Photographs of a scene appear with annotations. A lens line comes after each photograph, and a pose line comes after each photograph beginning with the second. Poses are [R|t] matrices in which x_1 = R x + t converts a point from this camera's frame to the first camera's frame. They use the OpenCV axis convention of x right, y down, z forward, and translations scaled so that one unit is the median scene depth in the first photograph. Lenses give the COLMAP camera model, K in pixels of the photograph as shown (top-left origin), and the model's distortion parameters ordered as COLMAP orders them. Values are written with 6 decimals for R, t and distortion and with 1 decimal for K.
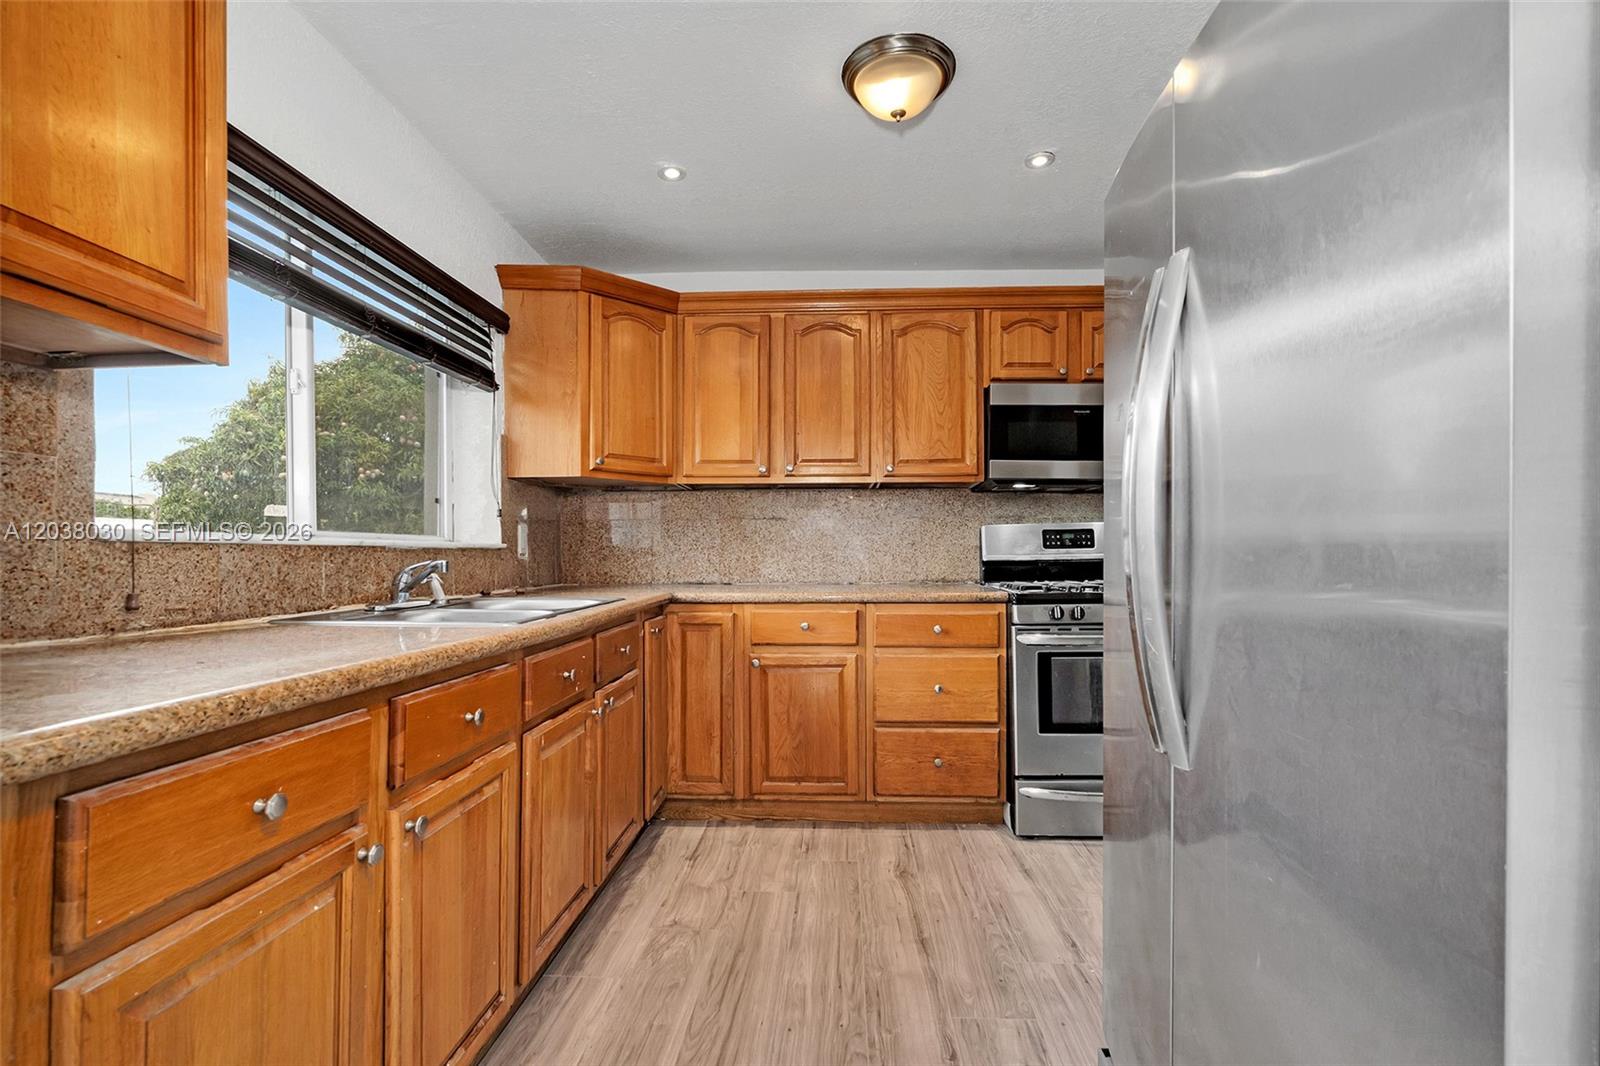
lens RADIAL K [[735.9, 0, 804.6], [0, 735.9, 546.4], [0, 0, 1]] dist [0.002032, 0.000483]
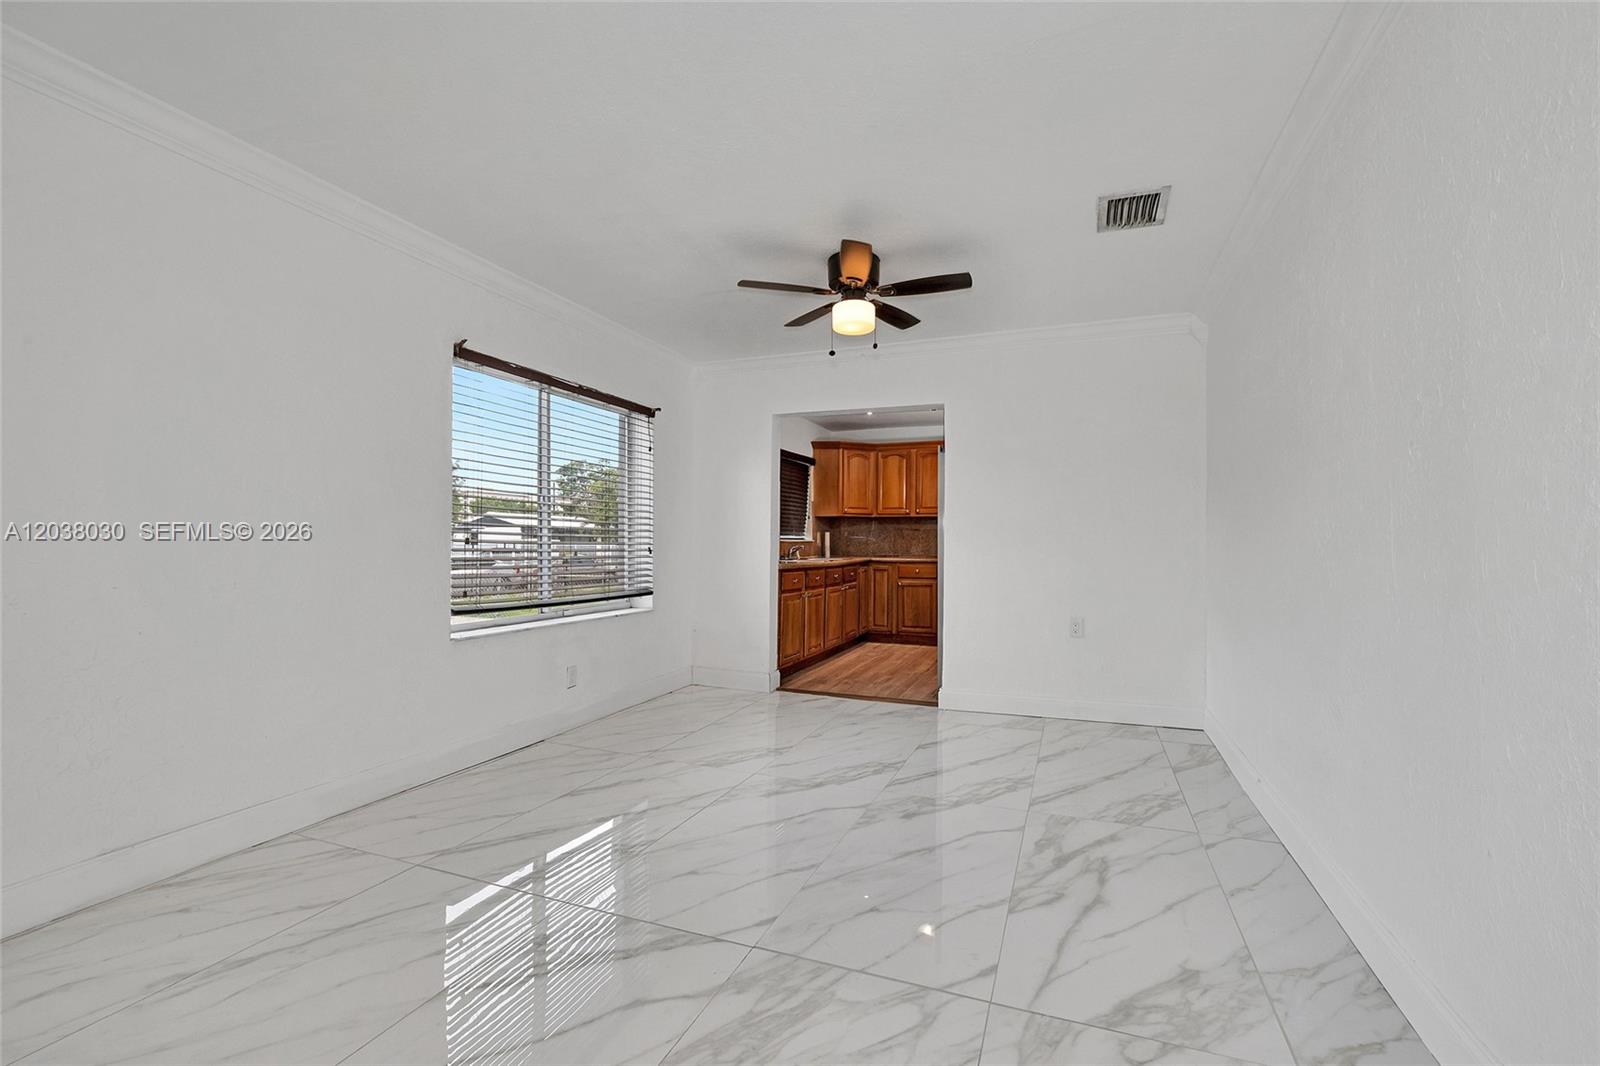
lens RADIAL K [[642.8, 0, 798.0], [0, 642.8, 538.2], [0, 0, 1]] dist [-0.006972, 0.000739]
pose [[0.938027, 0.006790, -0.346497, 0.396108], [-0.005448, 0.999973, 0.004847, -0.020945], [0.346521, -0.002659, 0.938039, -1.345393]]
